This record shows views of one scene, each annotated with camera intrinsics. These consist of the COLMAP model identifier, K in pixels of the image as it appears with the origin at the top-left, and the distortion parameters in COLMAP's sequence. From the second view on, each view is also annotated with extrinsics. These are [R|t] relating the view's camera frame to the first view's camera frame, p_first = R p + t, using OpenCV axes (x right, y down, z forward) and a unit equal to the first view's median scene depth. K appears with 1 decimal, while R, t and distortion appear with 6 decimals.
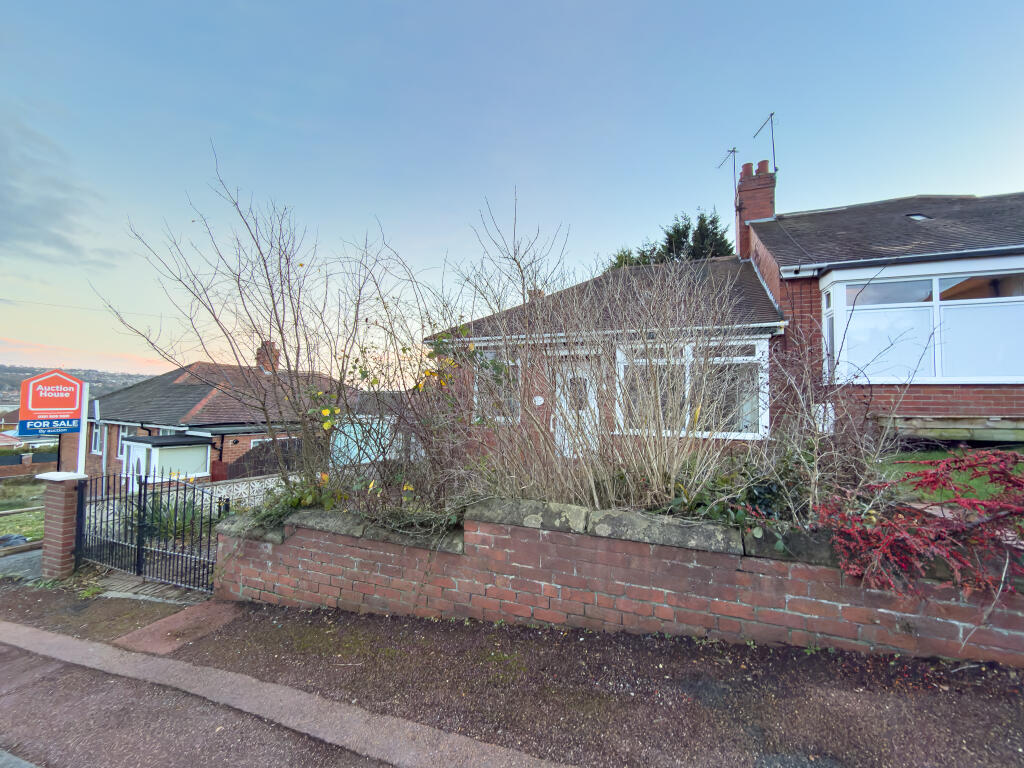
lens RADIAL K [[425.4, 0, 508.0], [0, 425.4, 384.5], [0, 0, 1]] dist [-0.001923, -0.000208]
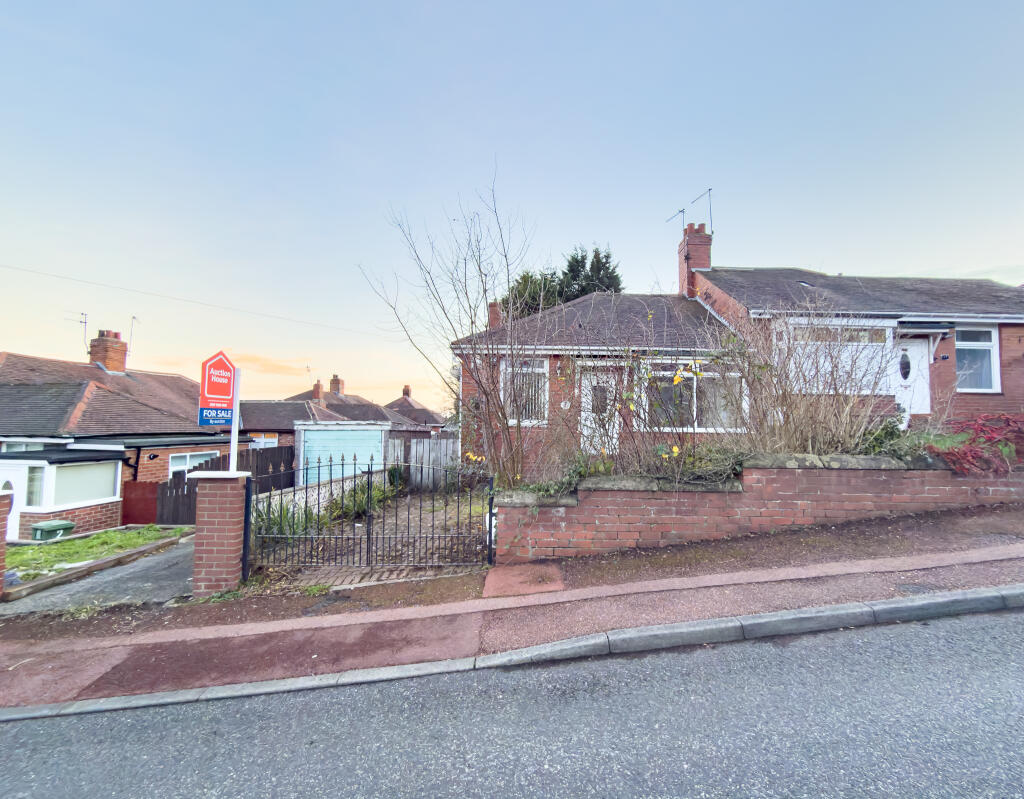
lens RADIAL K [[429.6, 0, 558.8], [0, 429.6, 397.8], [0, 0, 1]] dist [-0.003112, -0.000244]
pose [[0.919981, 0.019127, 0.391496, -0.767042], [-0.017587, 0.999817, -0.007518, 0.054547], [-0.391568, 0.000031, 0.920149, -0.078277]]
